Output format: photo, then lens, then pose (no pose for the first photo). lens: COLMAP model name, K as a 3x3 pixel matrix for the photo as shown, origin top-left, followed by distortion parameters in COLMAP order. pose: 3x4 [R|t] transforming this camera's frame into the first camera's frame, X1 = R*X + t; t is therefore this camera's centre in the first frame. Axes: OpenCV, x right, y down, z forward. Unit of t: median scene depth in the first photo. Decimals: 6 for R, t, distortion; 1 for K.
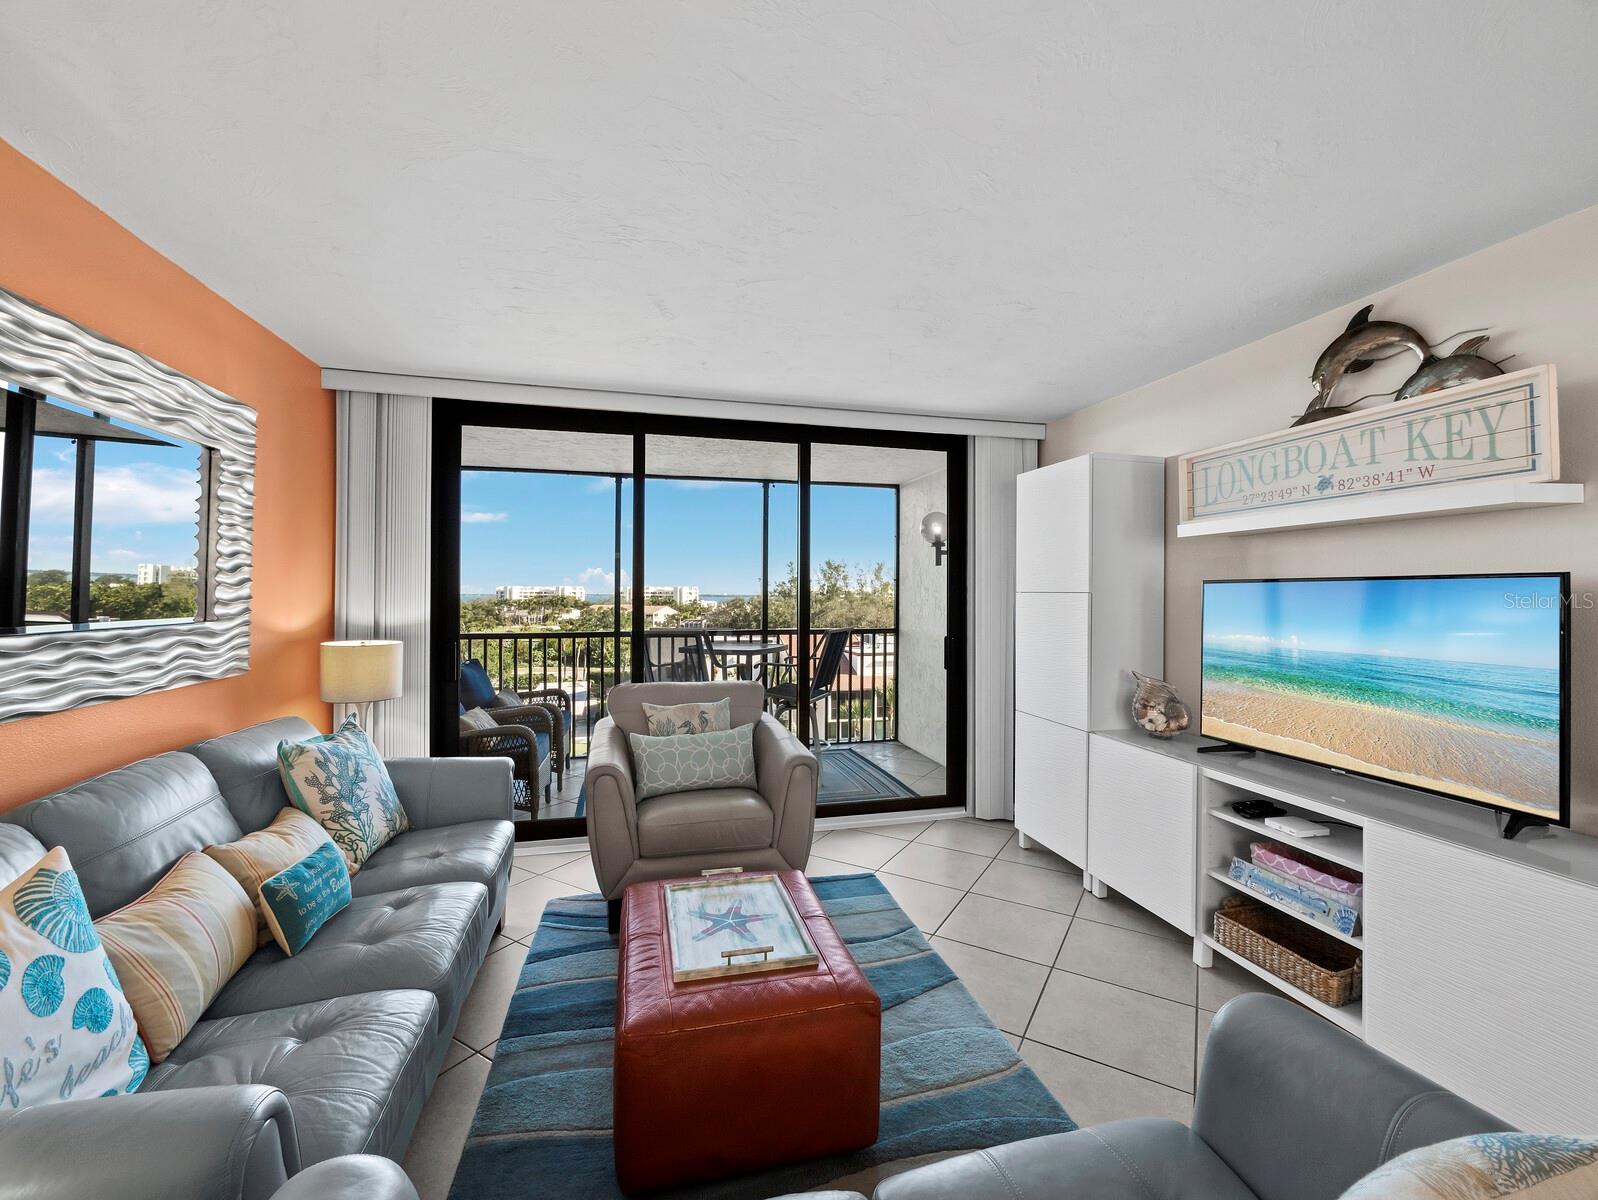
lens RADIAL K [[675.2, 0, 807.6], [0, 675.2, 597.7], [0, 0, 1]] dist [-0.004602, 0.000369]
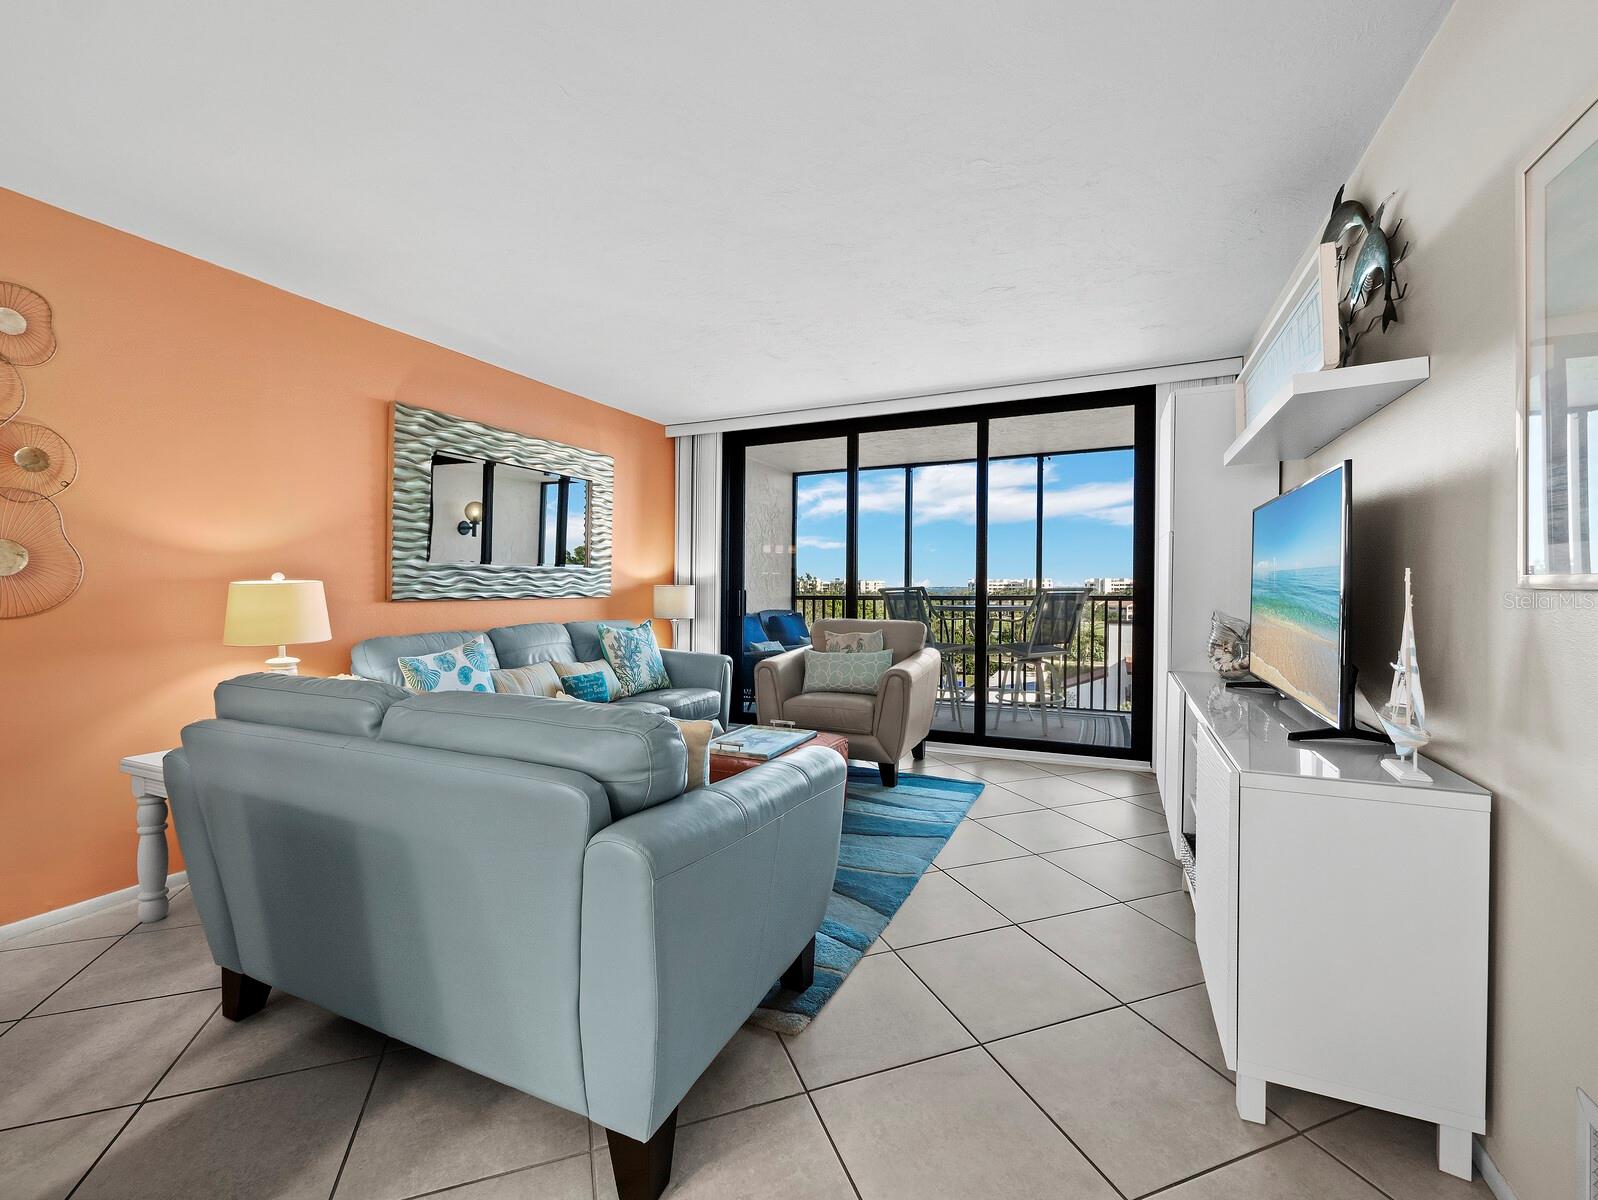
lens RADIAL K [[673.0, 0, 797.8], [0, 673.0, 592.2], [0, 0, 1]] dist [-0.004270, -0.000166]
pose [[0.778943, -0.001967, -0.627092, 0.779530], [0.004546, 0.999987, 0.002510, 0.097995], [0.627078, -0.004806, 0.778942, -0.149613]]
